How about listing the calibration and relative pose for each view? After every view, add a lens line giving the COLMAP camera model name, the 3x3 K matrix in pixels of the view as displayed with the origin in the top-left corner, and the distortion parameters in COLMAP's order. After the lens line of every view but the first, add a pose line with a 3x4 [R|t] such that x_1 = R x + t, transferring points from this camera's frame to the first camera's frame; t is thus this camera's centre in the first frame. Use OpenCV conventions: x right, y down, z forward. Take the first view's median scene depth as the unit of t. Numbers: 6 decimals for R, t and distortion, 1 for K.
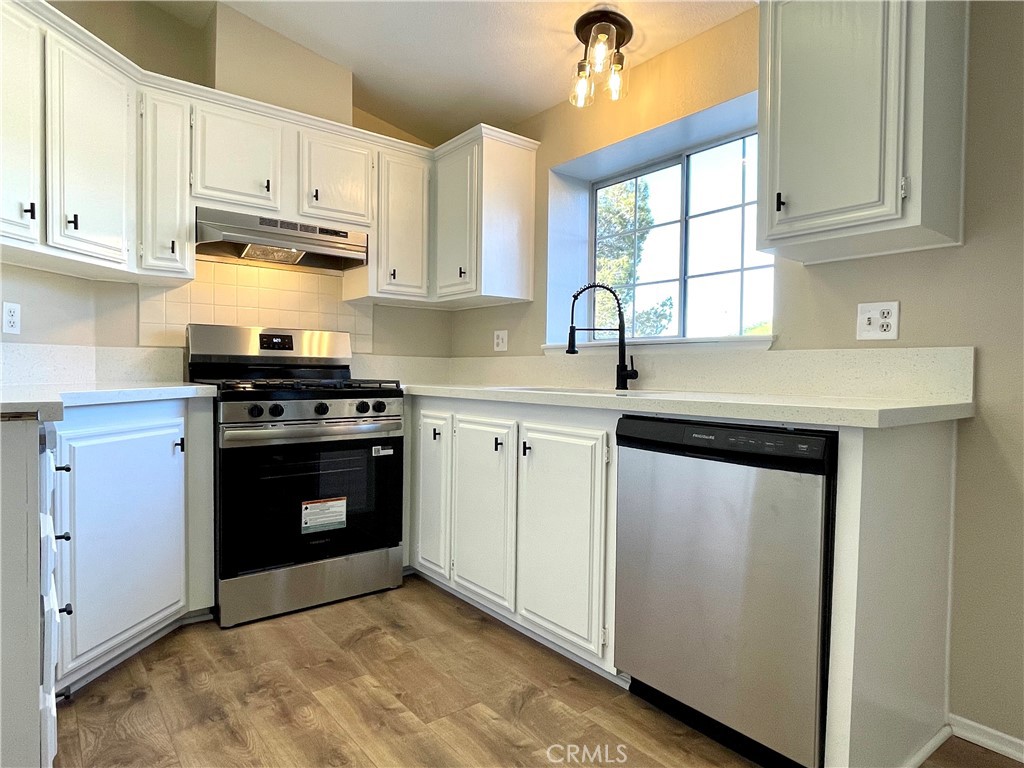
lens RADIAL K [[604.3, 0, 512.0], [0, 604.3, 384.0], [0, 0, 1]] dist [-0.002878, -0.001440]
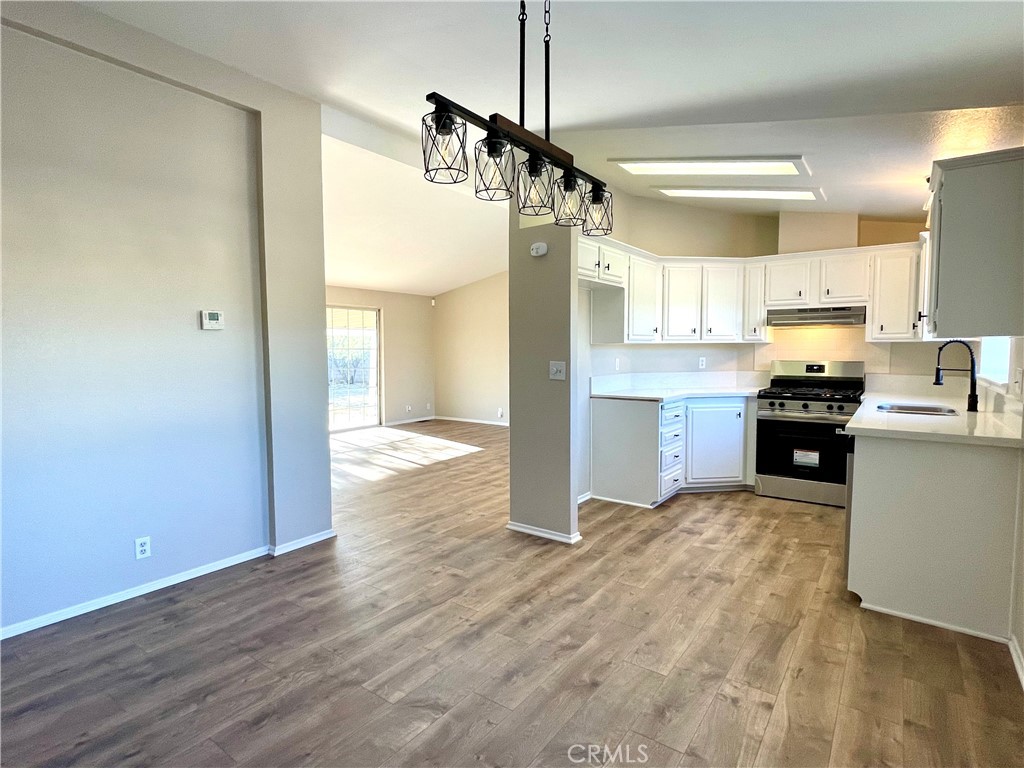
lens RADIAL K [[540.8, 0, 512.0], [0, 540.8, 384.0], [0, 0, 1]] dist [-0.000605, -0.000222]
pose [[0.266795, 0.051263, -0.962389, 1.192326], [-0.013278, 0.998685, 0.049516, -0.111158], [0.963662, -0.000432, 0.267125, -0.449912]]
